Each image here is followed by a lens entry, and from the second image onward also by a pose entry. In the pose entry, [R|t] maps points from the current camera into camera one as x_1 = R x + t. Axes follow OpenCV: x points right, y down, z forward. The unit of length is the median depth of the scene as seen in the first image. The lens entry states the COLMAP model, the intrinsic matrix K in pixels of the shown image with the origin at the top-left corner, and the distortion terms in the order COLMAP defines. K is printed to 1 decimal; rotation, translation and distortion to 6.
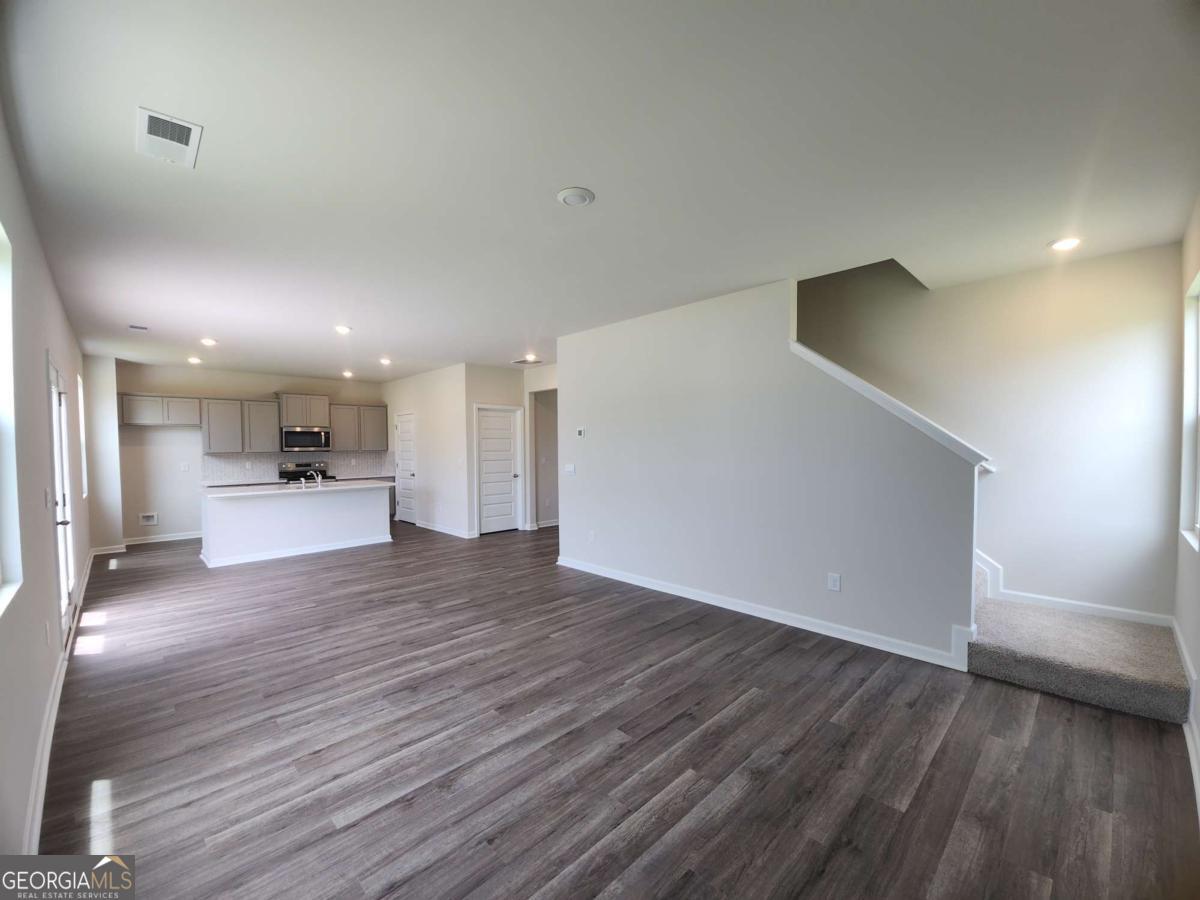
lens RADIAL K [[486.0, 0, 600.0], [0, 486.0, 460.2], [0, 0, 1]] dist [0.009080, -0.006238]
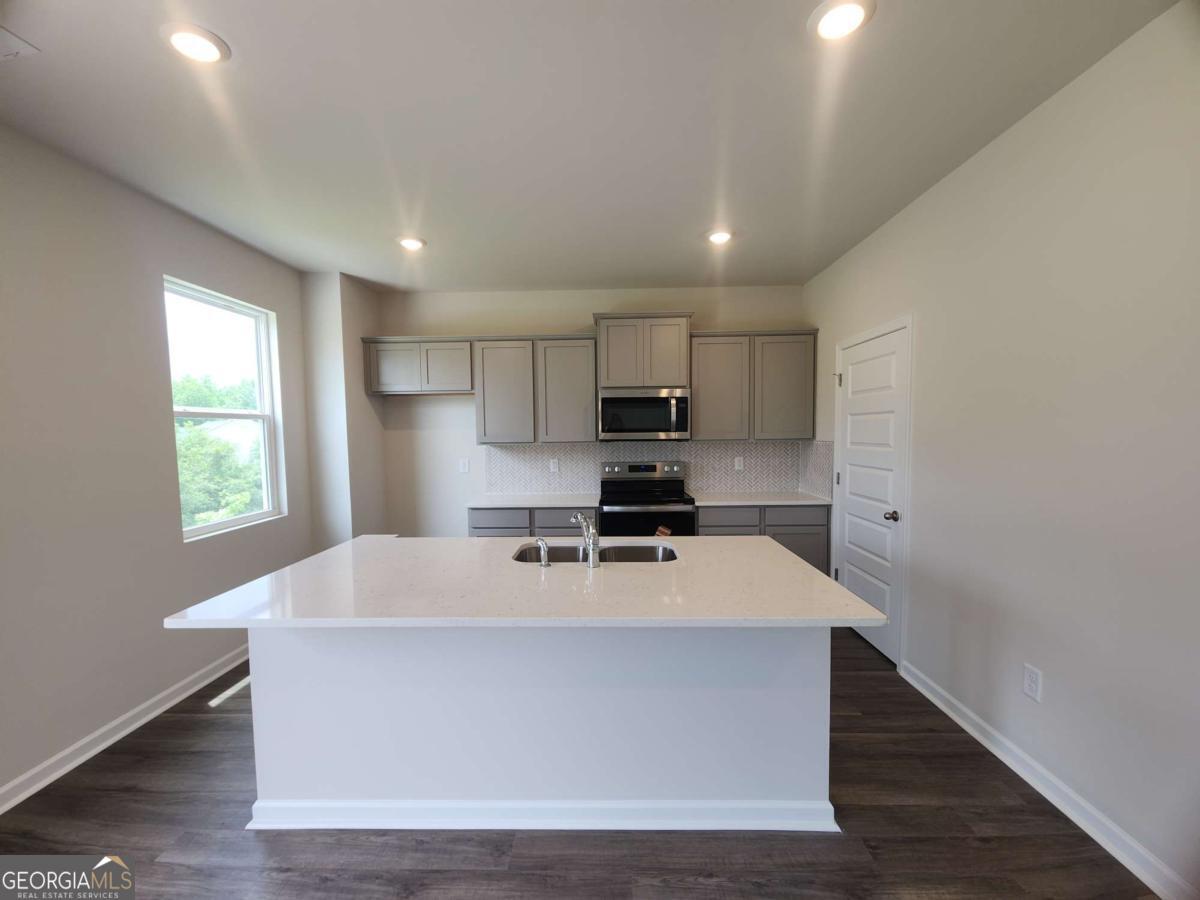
lens RADIAL K [[486.0, 0, 600.0], [0, 486.0, 460.2], [0, 0, 1]] dist [0.009080, -0.006238]
pose [[0.696484, 0.044668, -0.716181, -0.581985], [-0.017289, 0.998816, 0.045483, -0.039222], [0.717364, -0.019296, 0.696431, 1.270173]]
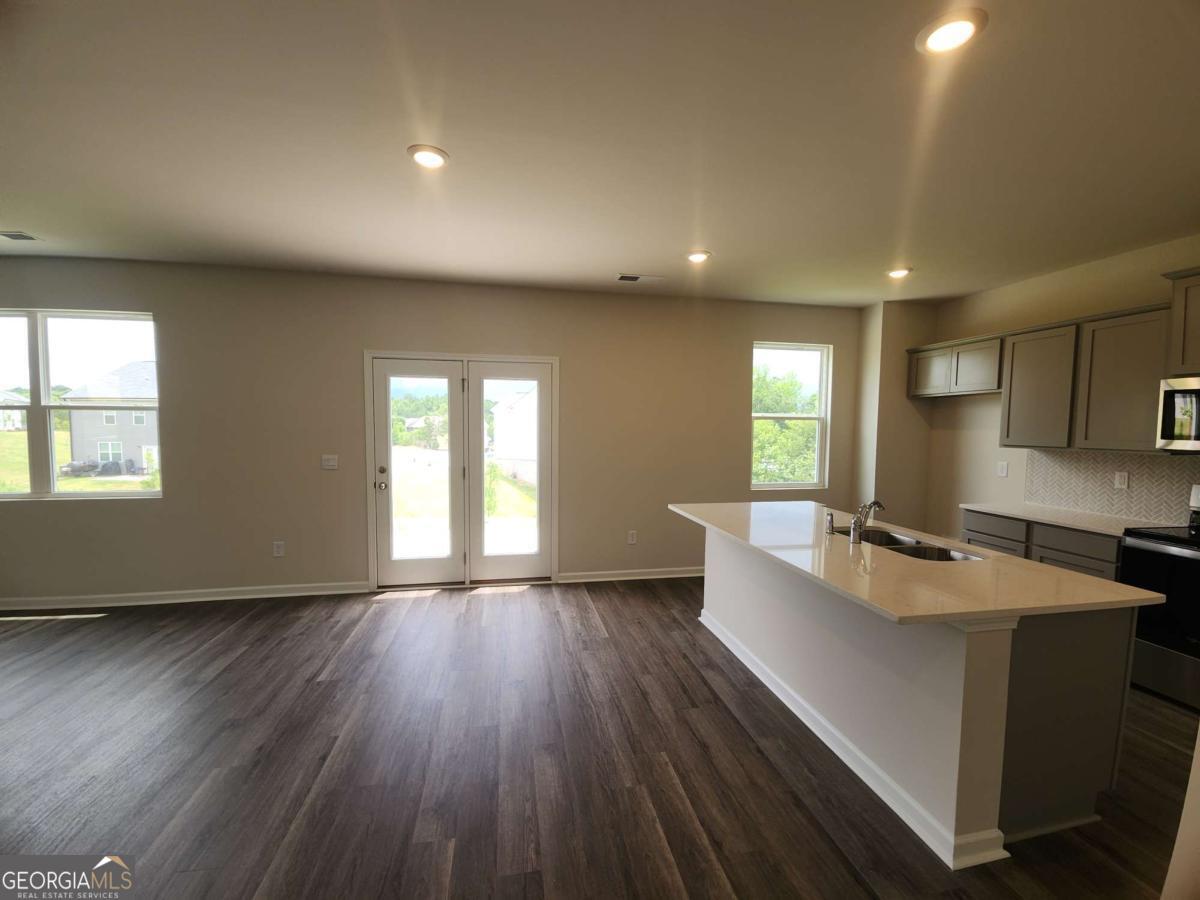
lens RADIAL K [[486.0, 0, 600.0], [0, 486.0, 460.2], [0, 0, 1]] dist [0.009080, -0.006238]
pose [[-0.550276, 0.060896, -0.832759, -0.279249], [-0.033052, 0.994967, 0.094597, -0.057792], [0.834328, 0.079579, -0.545494, 1.637213]]
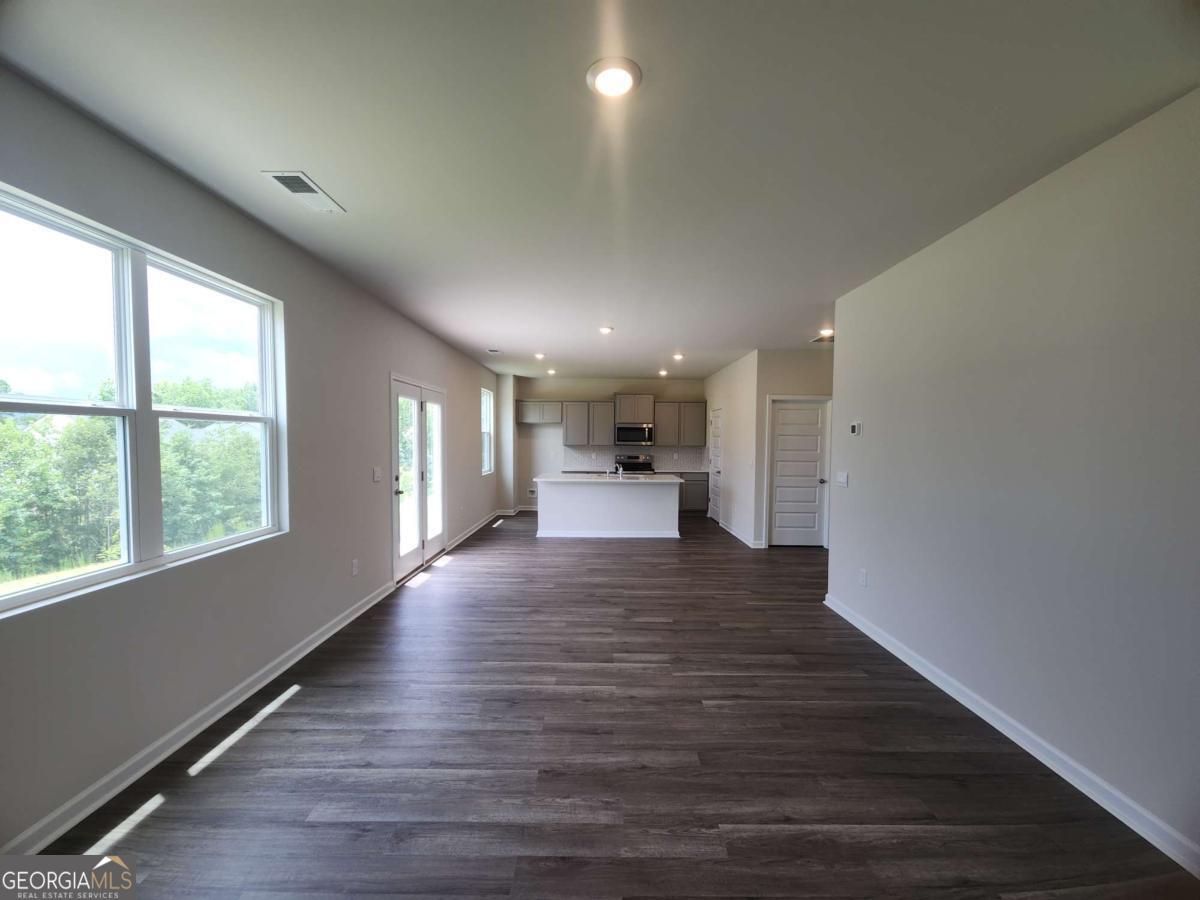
lens RADIAL K [[486.0, 0, 600.0], [0, 486.0, 460.2], [0, 0, 1]] dist [0.009080, -0.006238]
pose [[0.713633, 0.044374, -0.699112, 0.243230], [-0.037484, 0.998981, 0.025146, -0.018235], [0.699516, 0.008261, 0.714569, 0.293497]]
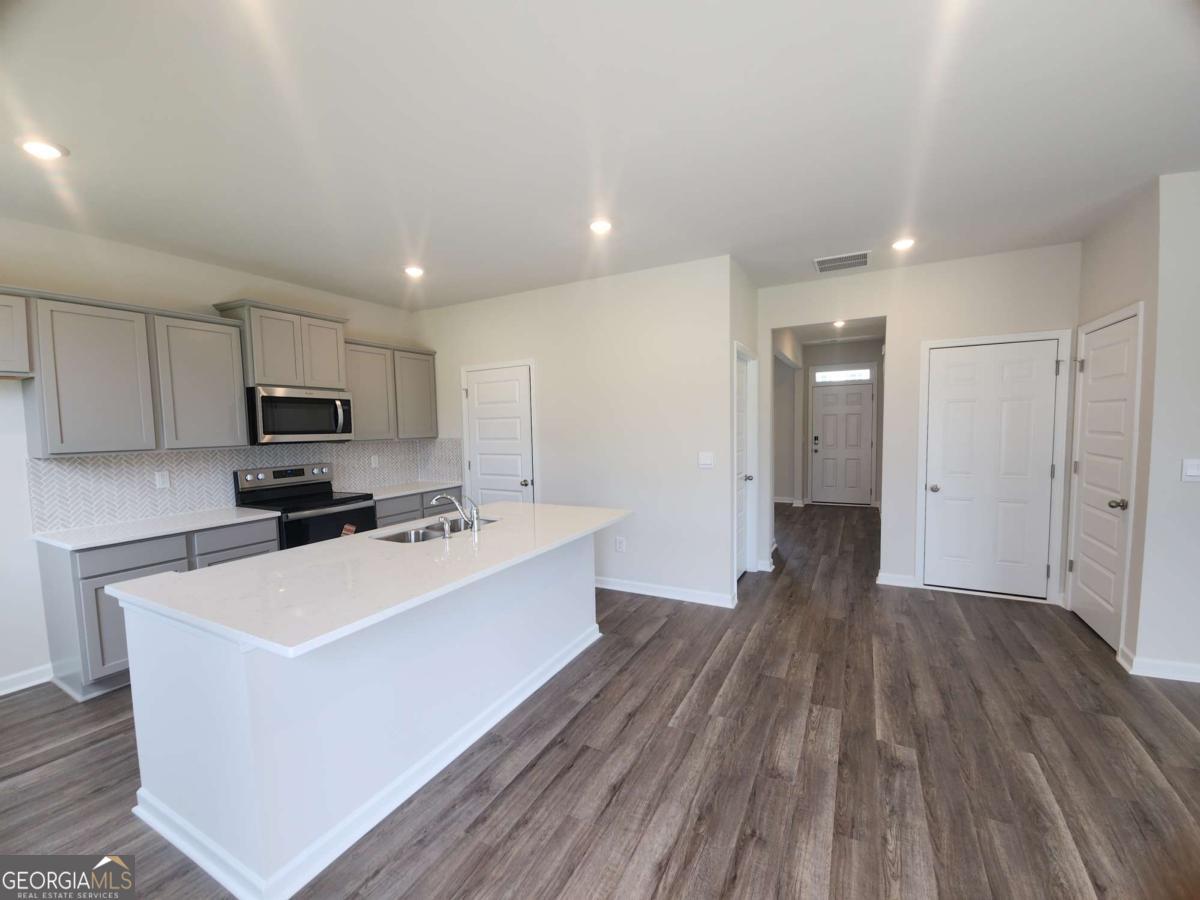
lens RADIAL K [[486.0, 0, 600.0], [0, 486.0, 460.2], [0, 0, 1]] dist [0.009080, -0.006238]
pose [[0.954255, -0.032714, 0.297198, -0.939672], [0.022119, 0.998997, 0.038945, -0.026462], [-0.298174, -0.030590, 0.954021, 0.960242]]
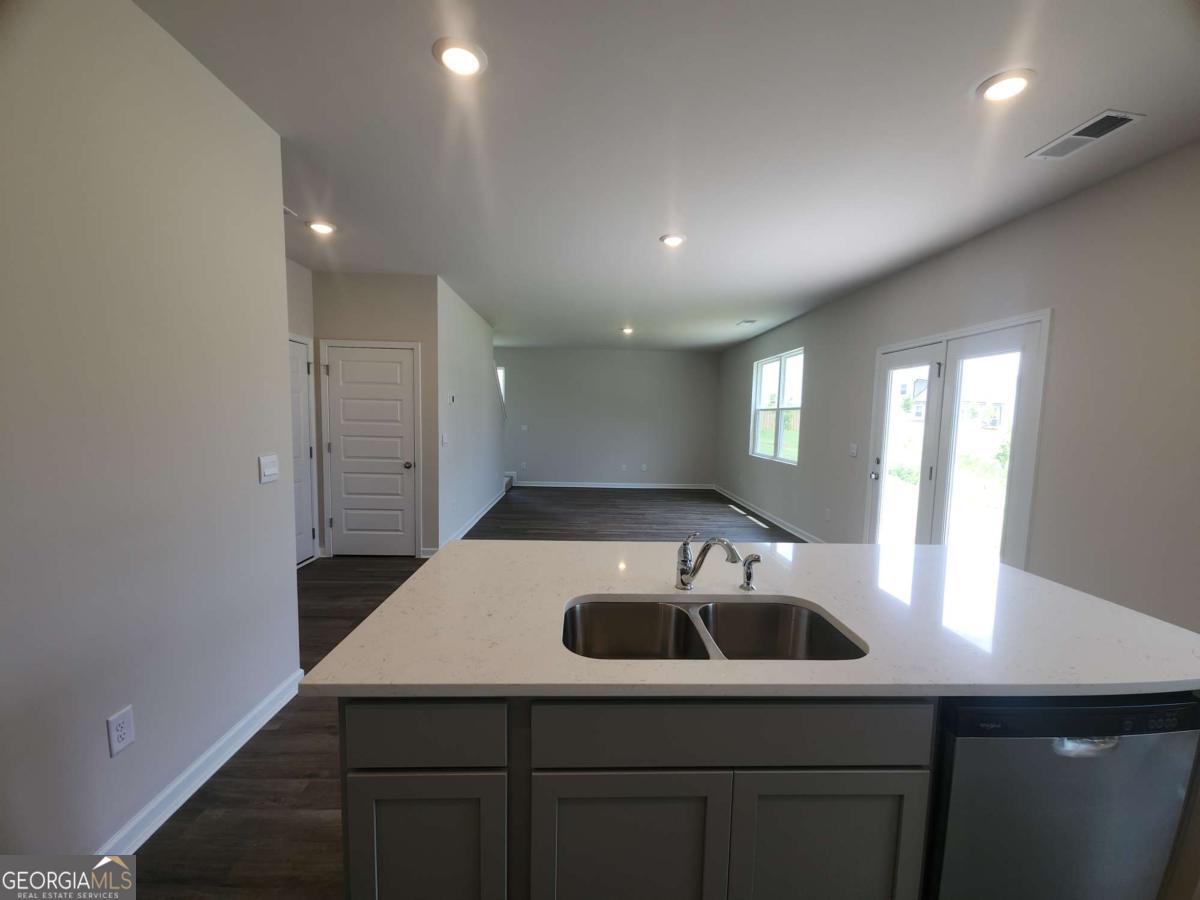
lens RADIAL K [[486.0, 0, 600.0], [0, 486.0, 460.2], [0, 0, 1]] dist [0.009080, -0.006238]
pose [[-0.742158, -0.067429, 0.666824, -1.093829], [0.007672, 0.994006, 0.109052, -0.048558], [-0.670181, 0.086050, -0.737193, 1.880047]]
